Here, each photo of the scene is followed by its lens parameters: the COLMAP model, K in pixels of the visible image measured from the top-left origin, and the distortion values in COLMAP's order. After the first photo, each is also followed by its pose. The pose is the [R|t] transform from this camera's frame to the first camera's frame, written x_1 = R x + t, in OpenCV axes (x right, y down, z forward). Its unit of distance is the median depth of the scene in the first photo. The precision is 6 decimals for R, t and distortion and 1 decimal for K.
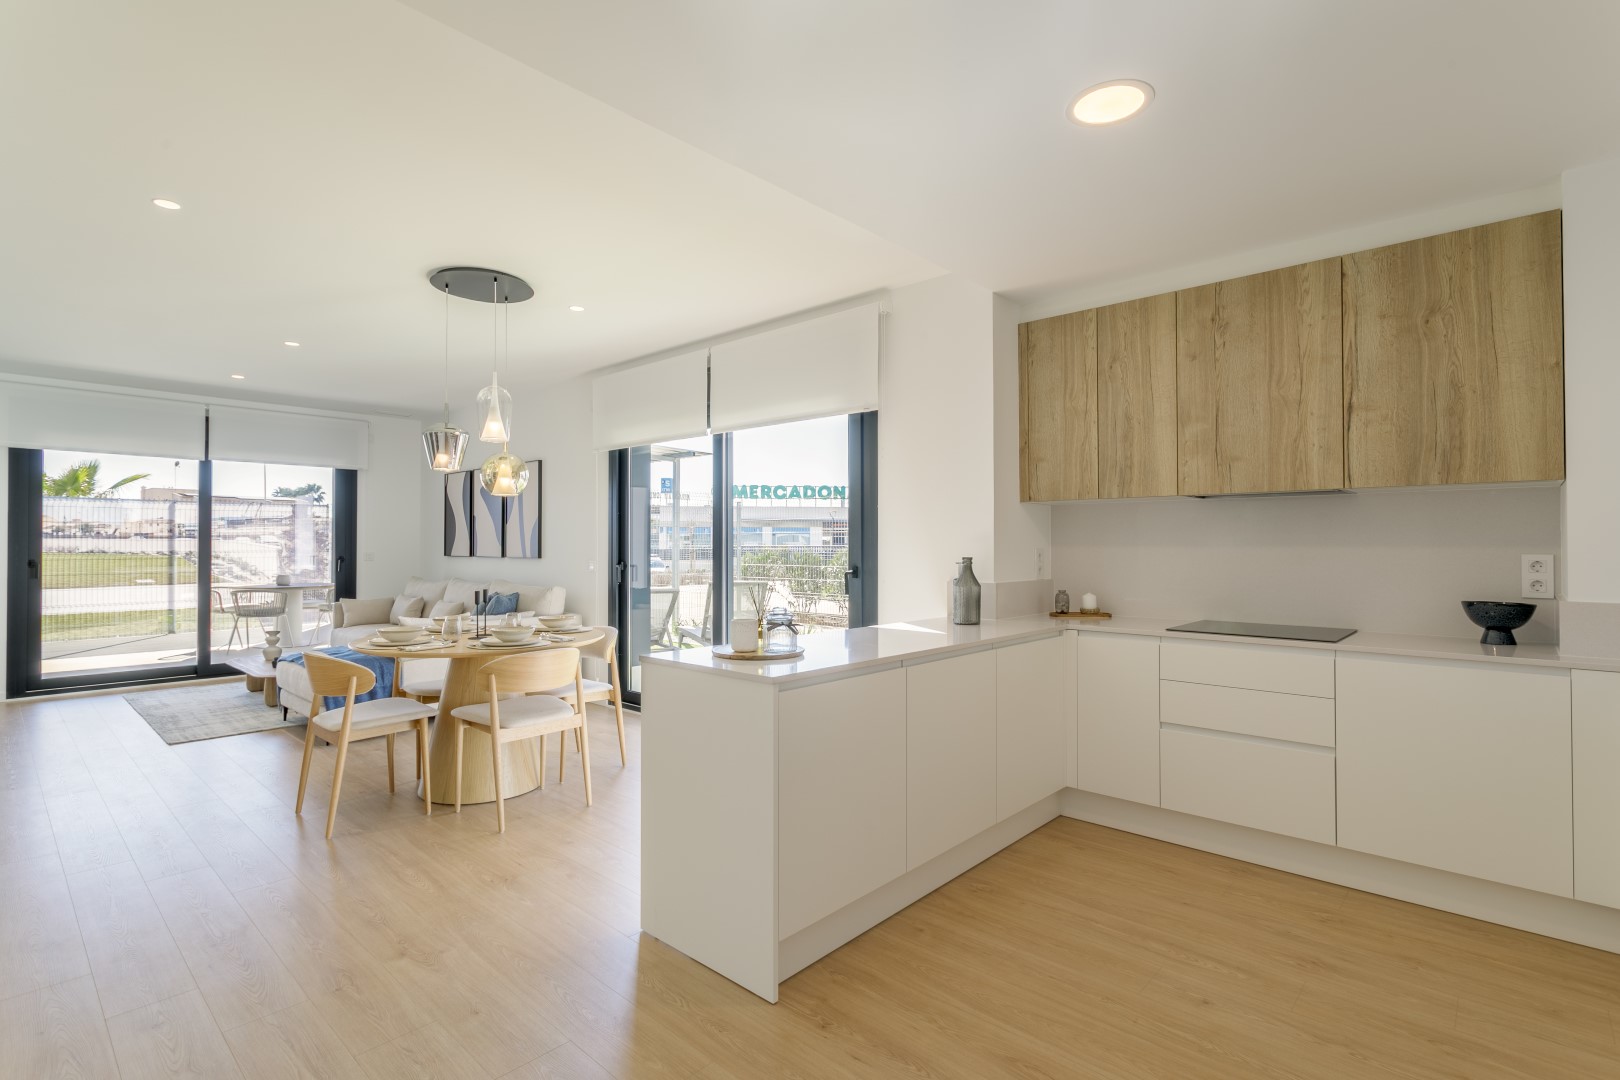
lens RADIAL K [[783.0, 0, 806.4], [0, 783.0, 539.8], [0, 0, 1]] dist [0.018128, -0.001096]
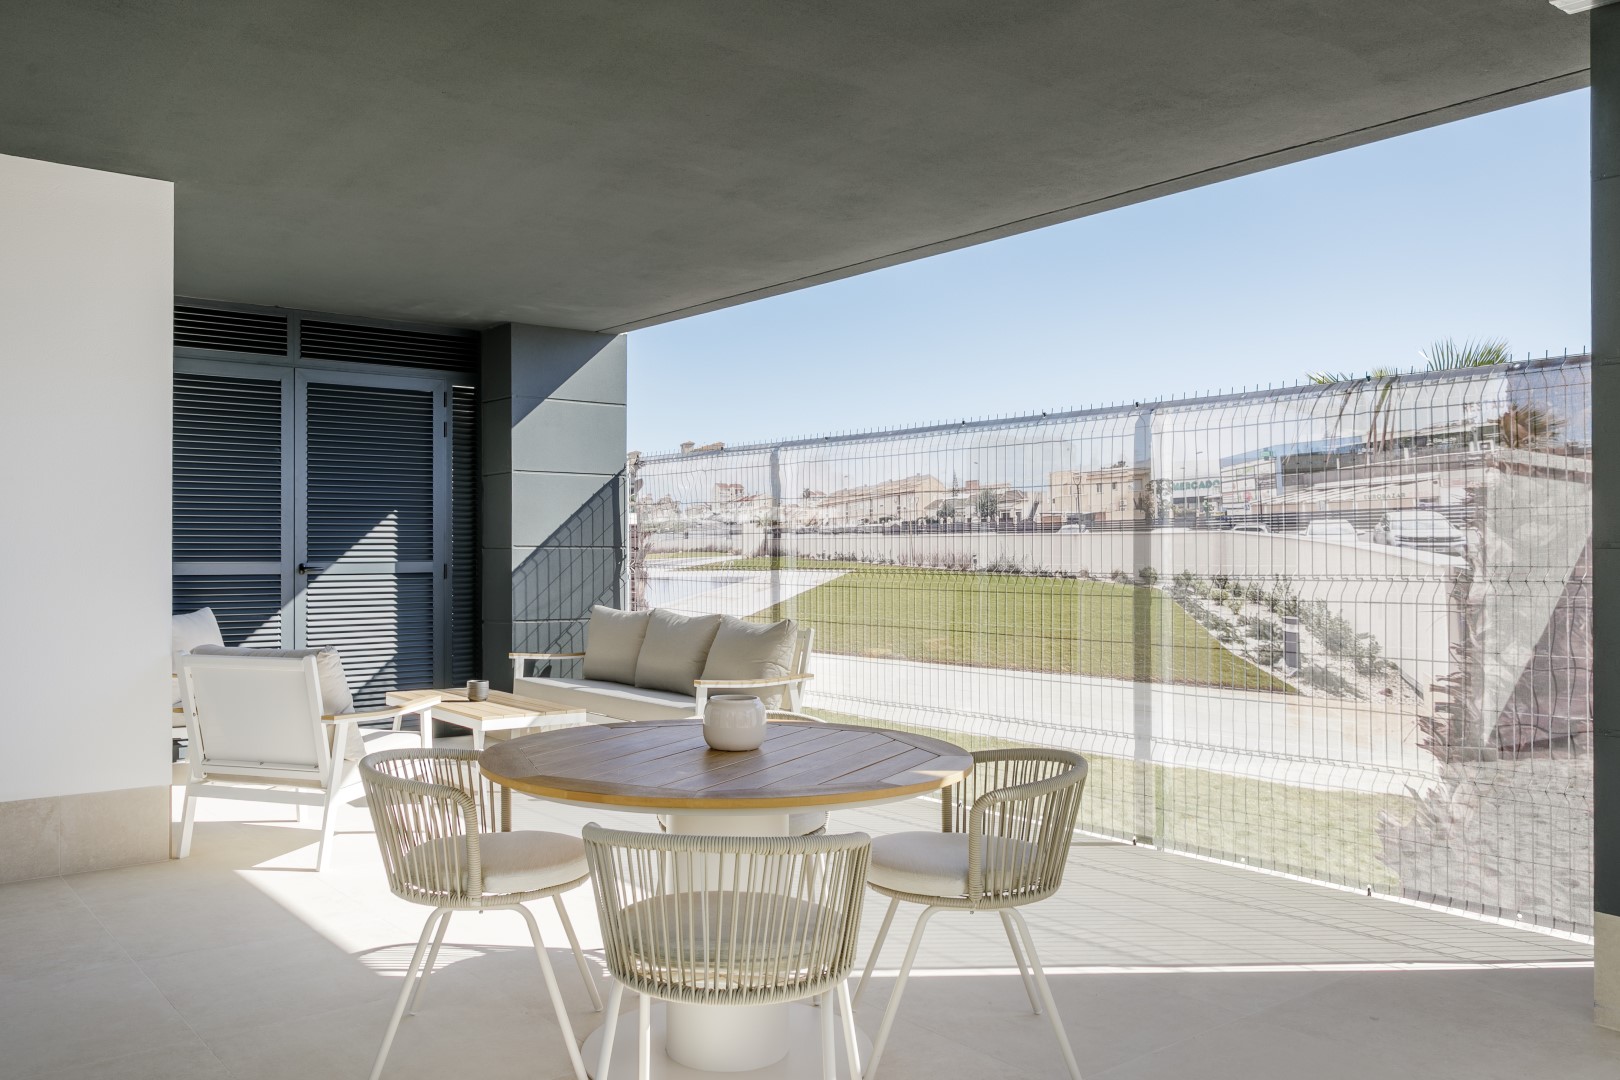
lens RADIAL K [[1232.7, 0, 802.0], [0, 1232.7, 539.1], [0, 0, 1]] dist [-0.003143, -0.004334]
pose [[-0.116468, -0.005159, -0.993181, -0.376361], [0.008747, 0.999942, -0.006220, 0.004520], [0.993156, -0.009412, -0.116417, 1.098370]]
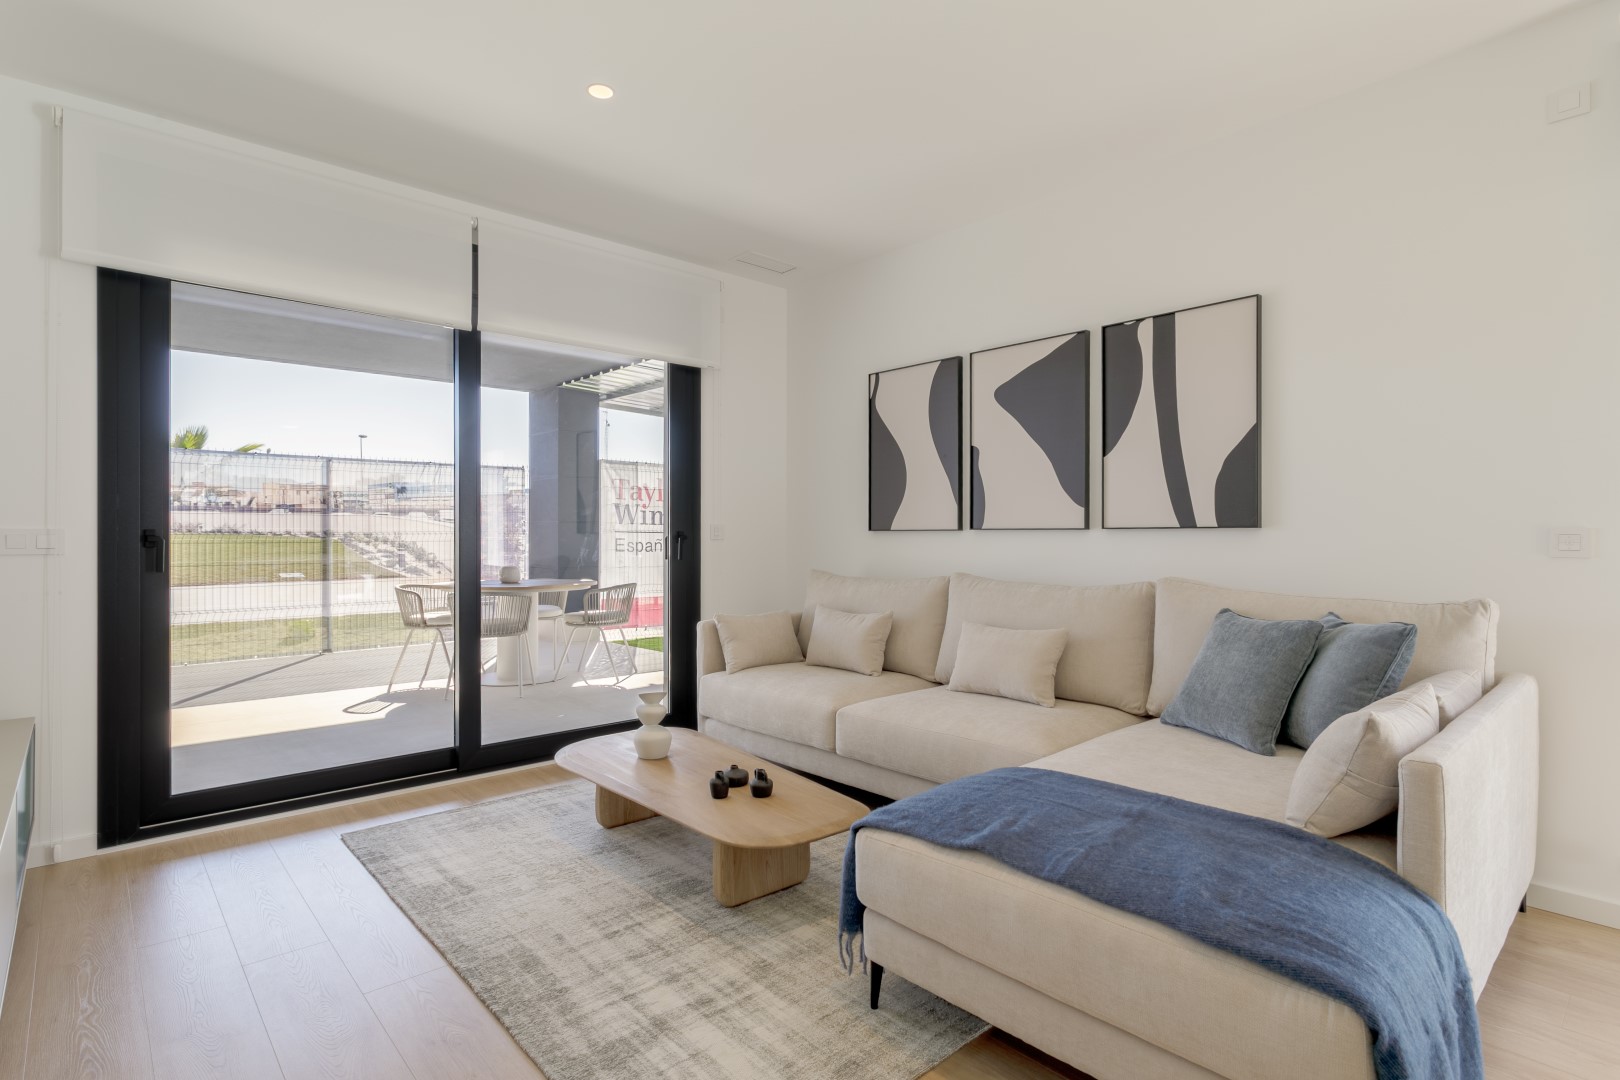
lens RADIAL K [[783.0, 0, 804.9], [0, 783.0, 538.4], [0, 0, 1]] dist [0.018128, -0.001096]
pose [[0.997985, -0.001631, -0.063428, -0.410712], [0.002091, 0.999972, 0.007187, 0.019293], [0.063414, -0.007305, 0.997961, 0.411881]]
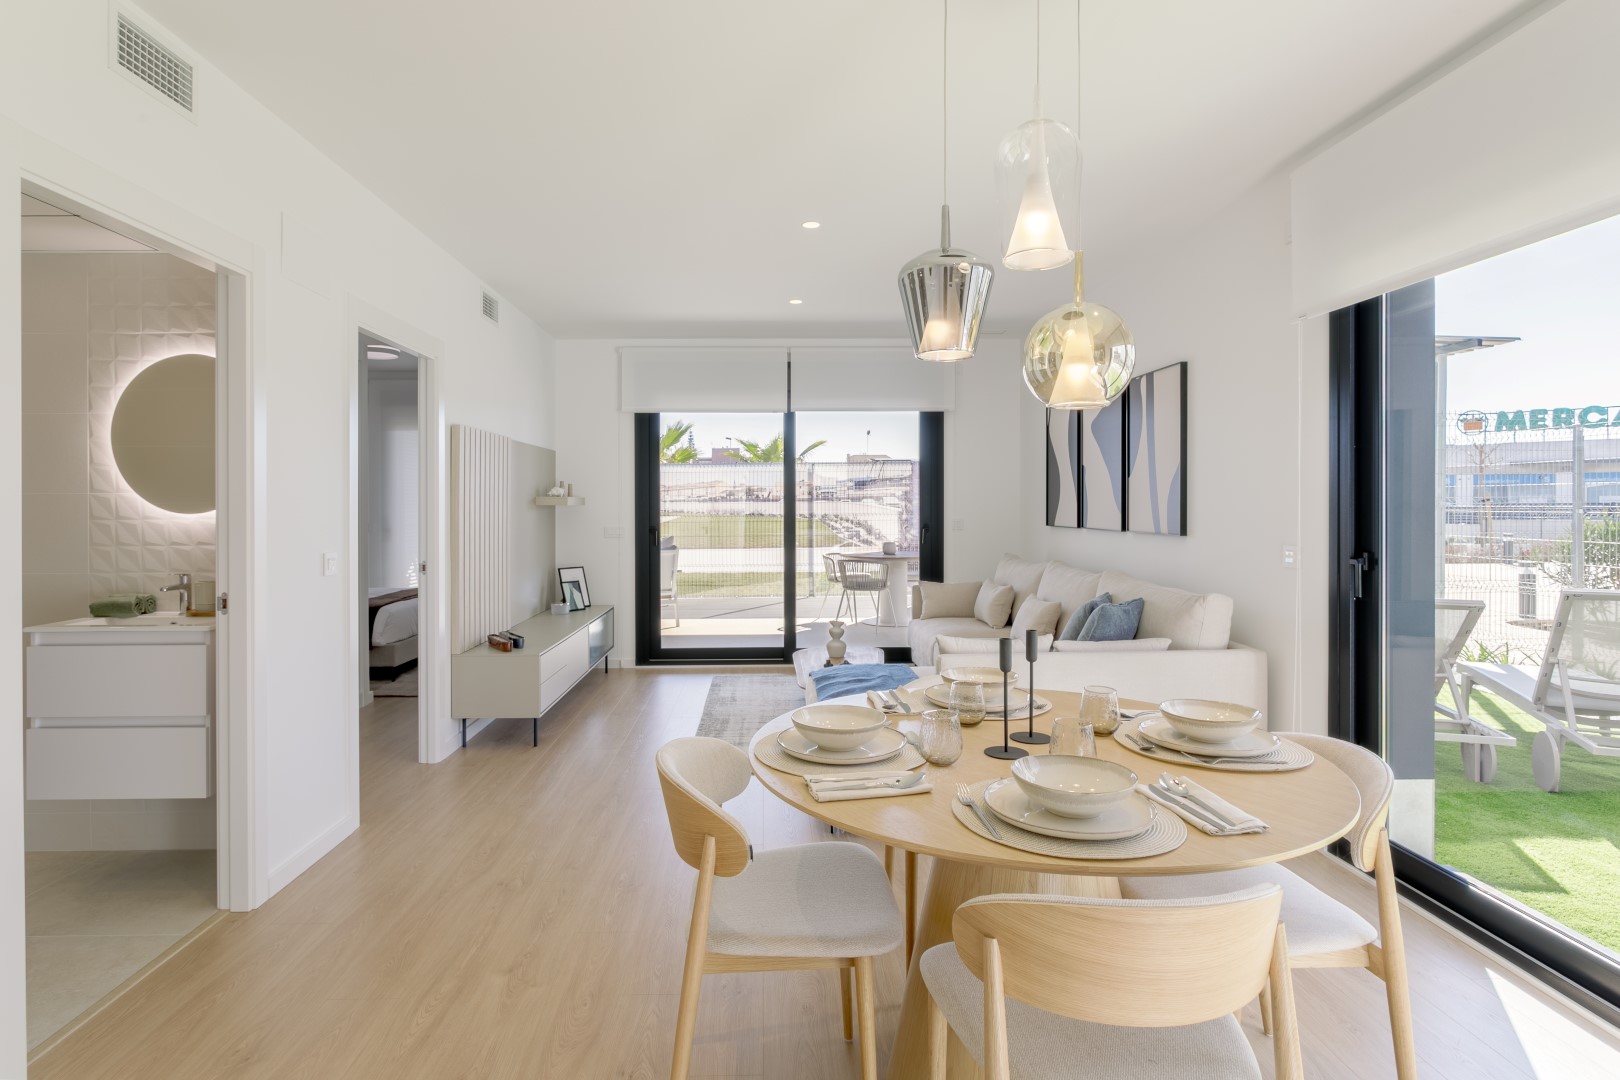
lens RADIAL K [[838.8, 0, 798.2], [0, 838.8, 512.7], [0, 0, 1]] dist [-0.004838, 0.002654]
pose [[0.714878, 0.002782, -0.699244, -0.084709], [0.010897, 0.999826, 0.015118, -0.003789], [0.699165, -0.018427, 0.714723, 0.273734]]
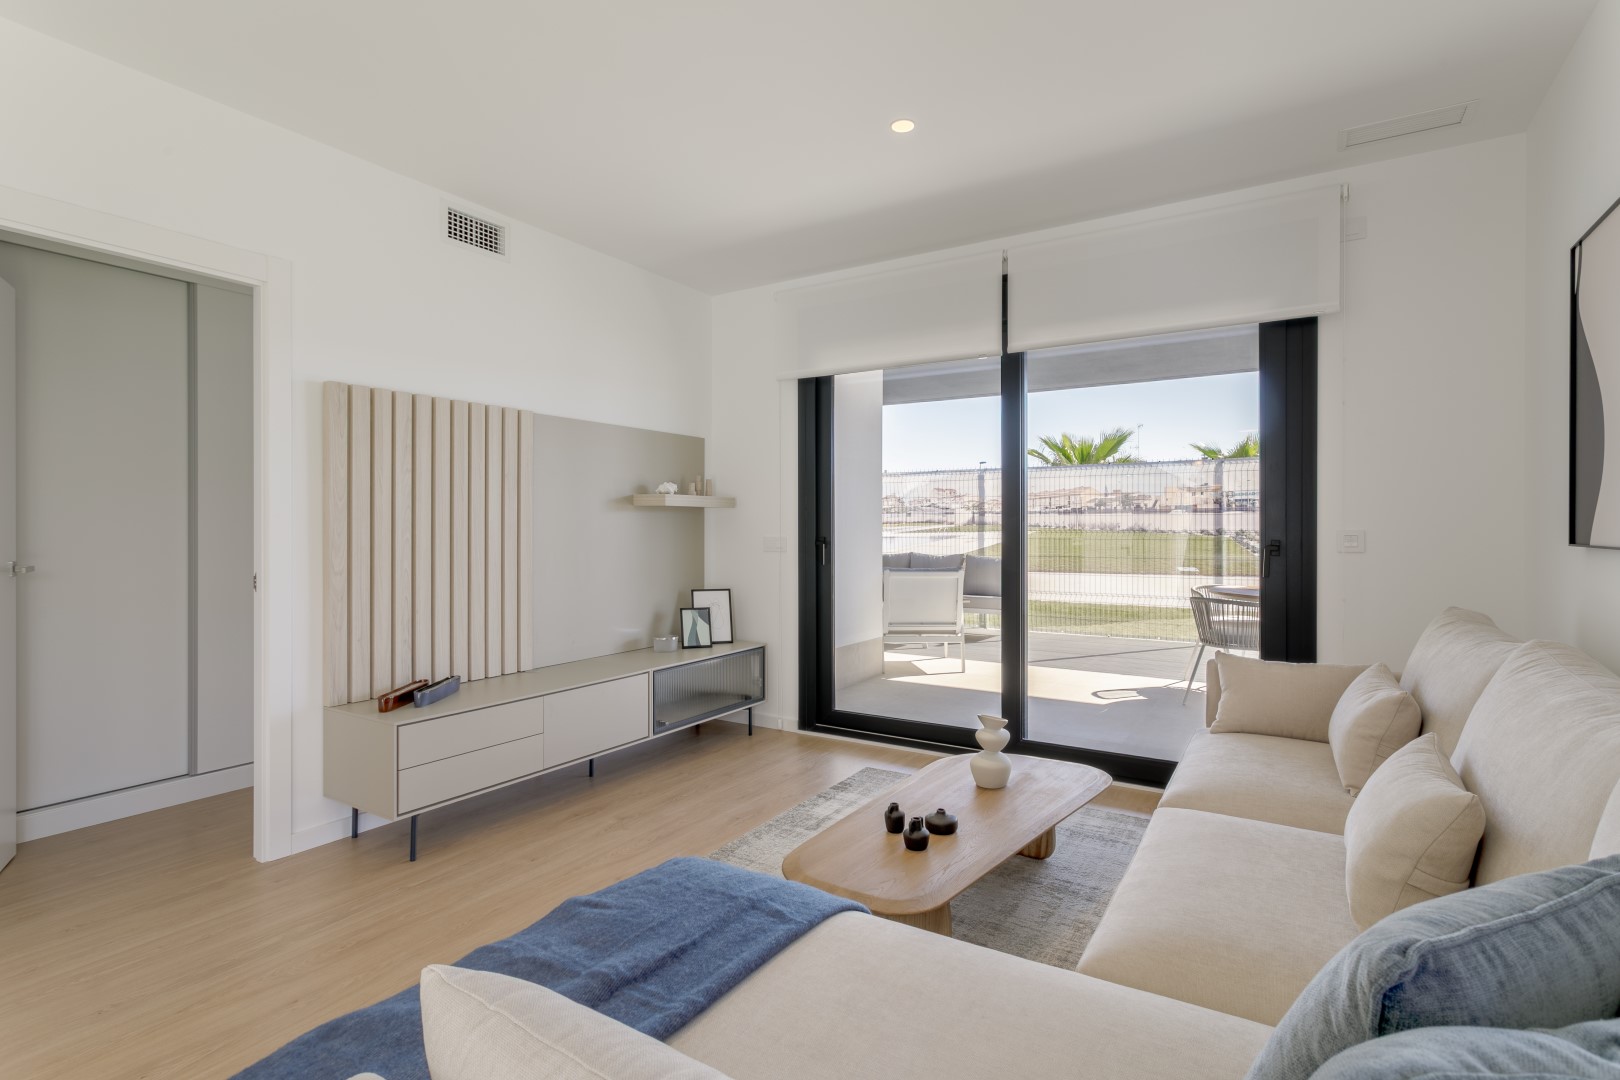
lens RADIAL K [[783.0, 0, 825.8], [0, 783.0, 520.9], [0, 0, 1]] dist [0.018128, -0.001096]
pose [[0.192316, -0.007595, -0.981304, -0.207273], [0.005718, 0.999962, -0.006618, 0.010639], [0.981316, -0.004338, 0.192352, 0.613292]]
